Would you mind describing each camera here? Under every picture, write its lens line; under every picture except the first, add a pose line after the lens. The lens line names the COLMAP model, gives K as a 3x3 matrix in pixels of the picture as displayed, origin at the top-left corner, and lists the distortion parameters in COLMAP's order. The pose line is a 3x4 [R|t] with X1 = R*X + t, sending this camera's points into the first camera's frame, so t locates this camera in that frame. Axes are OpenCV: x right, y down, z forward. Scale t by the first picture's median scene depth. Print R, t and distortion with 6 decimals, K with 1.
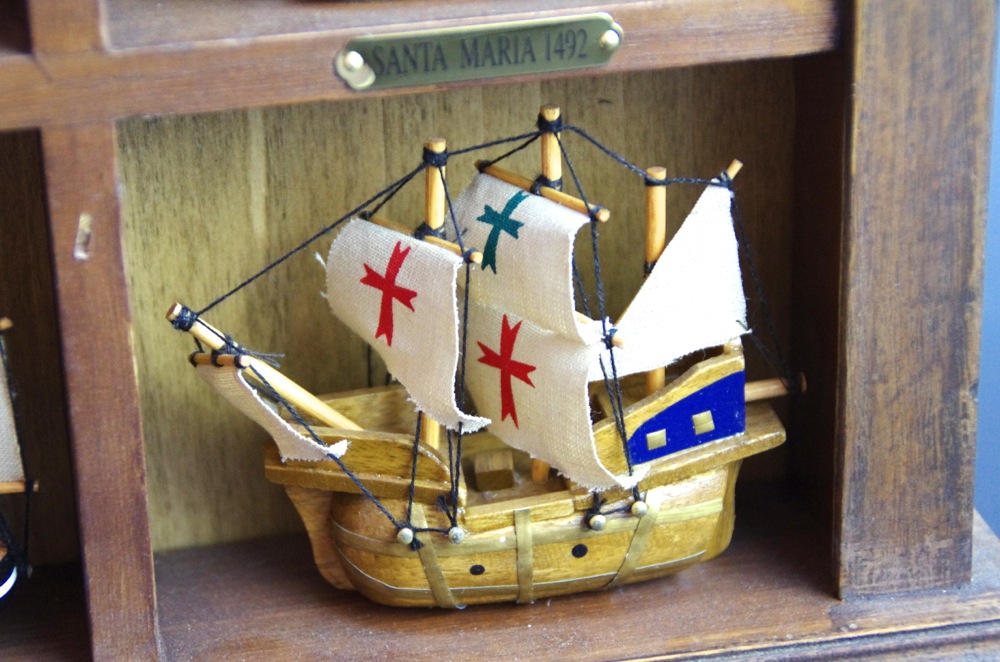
lens RADIAL K [[2569.5, 0, 496.0], [0, 2569.5, 338.0], [0, 0, 1]] dist [0.139382, 0.000000]
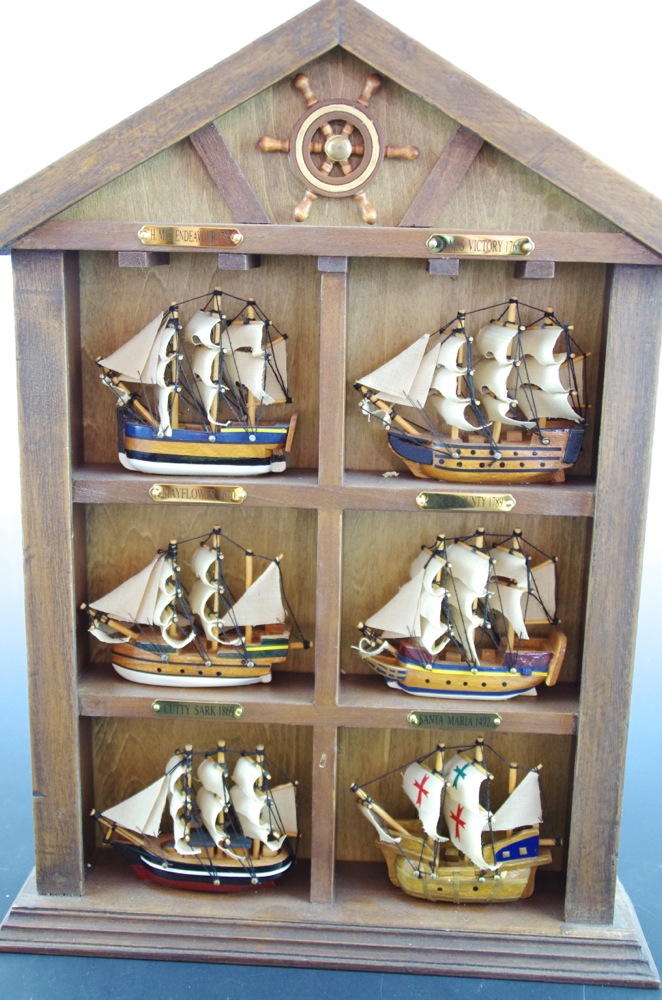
lens RADIAL K [[1126.4, 0, 333.6], [0, 1126.4, 499.0], [0, 0, 1]] dist [-0.015925, 0.000000]
pose [[0.964636, 0.099127, -0.244236, 0.148651], [-0.144835, 0.973508, -0.176930, -0.102034], [0.220228, 0.206047, 0.953438, -0.357961]]
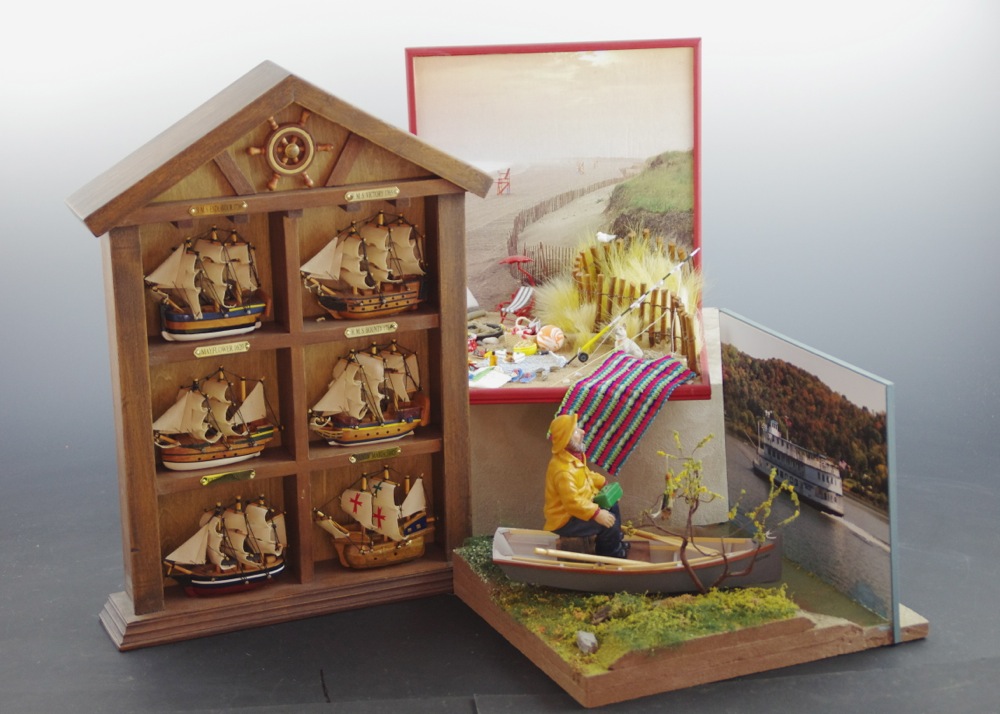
lens RADIAL K [[2424.0, 0, 498.4], [0, 2424.0, 359.6], [0, 0, 1]] dist [0.344093, 0.000000]
pose [[0.983445, -0.046508, 0.175136, -0.584977], [0.067514, 0.990957, -0.115959, 0.273231], [-0.168160, 0.125864, 0.977692, -3.717943]]
